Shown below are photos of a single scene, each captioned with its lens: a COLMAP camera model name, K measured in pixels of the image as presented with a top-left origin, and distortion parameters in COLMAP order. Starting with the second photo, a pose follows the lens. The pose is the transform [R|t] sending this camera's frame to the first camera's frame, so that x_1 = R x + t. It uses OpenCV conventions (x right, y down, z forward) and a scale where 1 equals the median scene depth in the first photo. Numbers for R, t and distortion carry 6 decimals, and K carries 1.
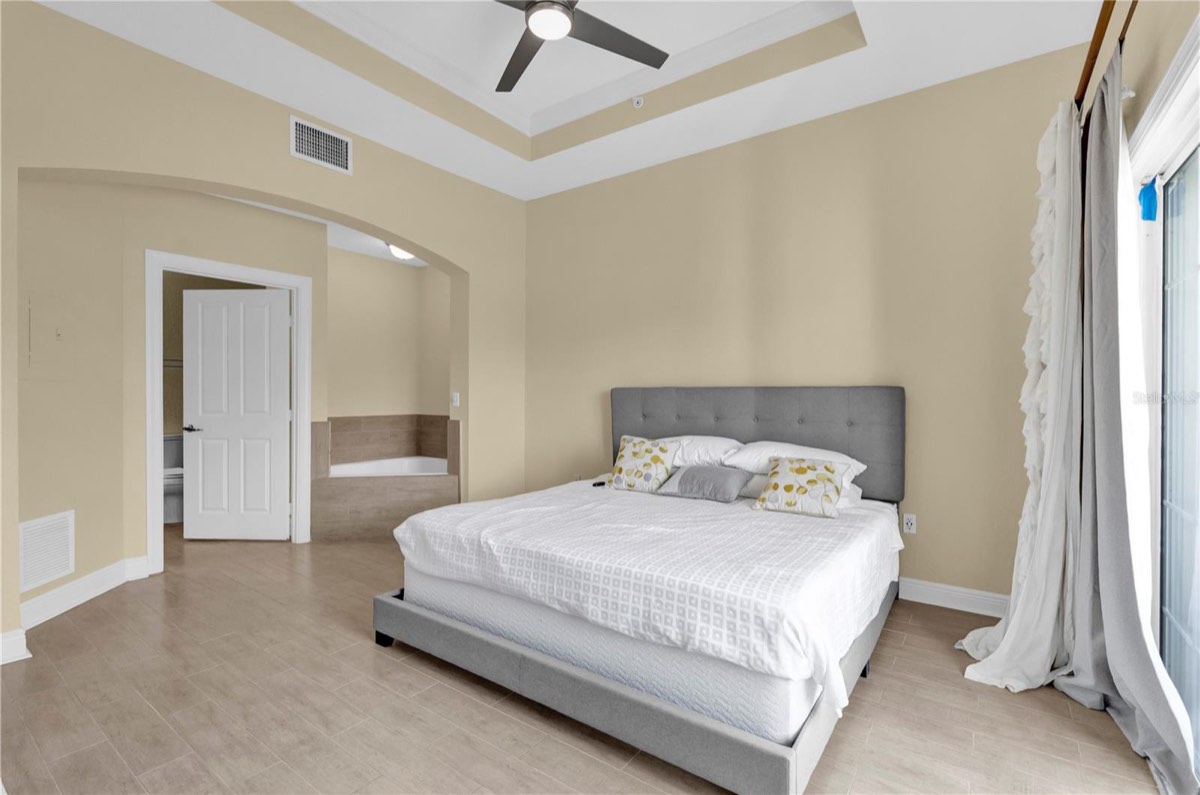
lens RADIAL K [[540.3, 0, 599.9], [0, 540.3, 397.5], [0, 0, 1]] dist [-0.013967, -0.000724]
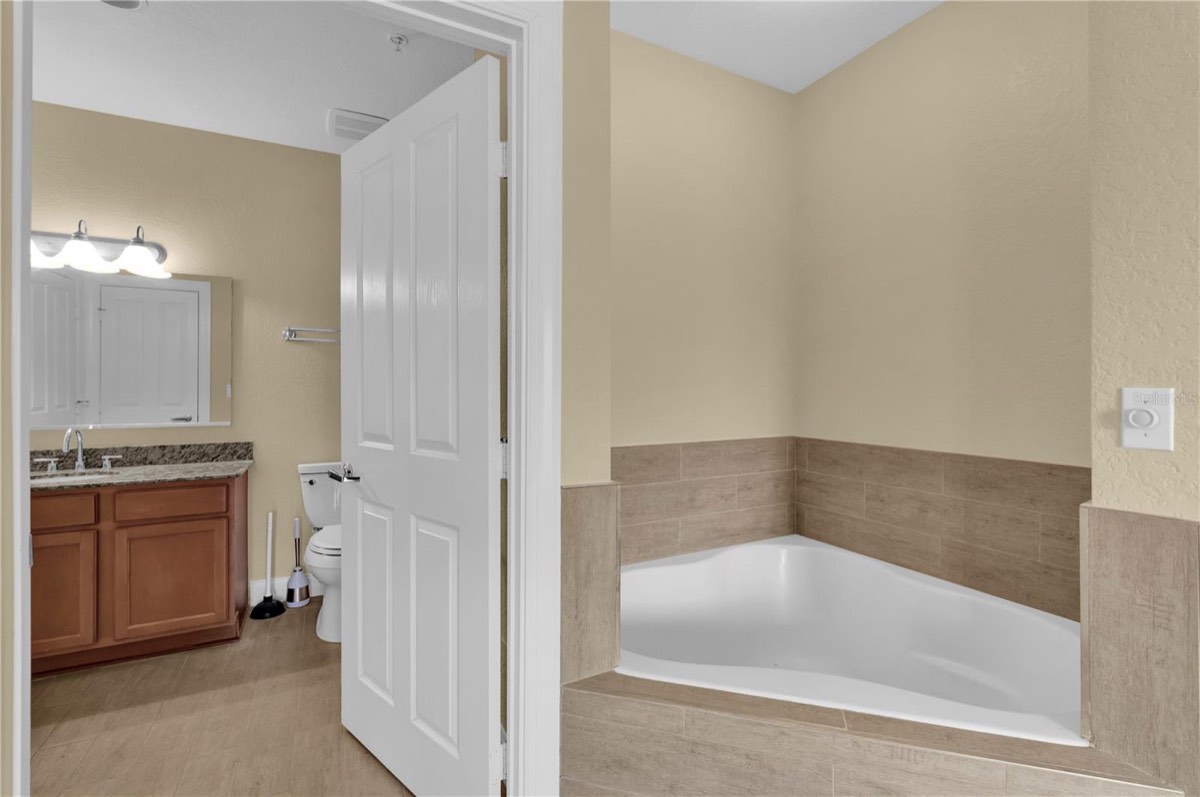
lens RADIAL K [[540.3, 0, 600.7], [0, 540.3, 391.2], [0, 0, 1]] dist [-0.013967, -0.000724]
pose [[0.897091, 0.001089, -0.441845, -0.305083], [-0.000390, 0.999999, 0.001671, -0.005102], [0.441846, -0.001327, 0.897090, 0.586449]]
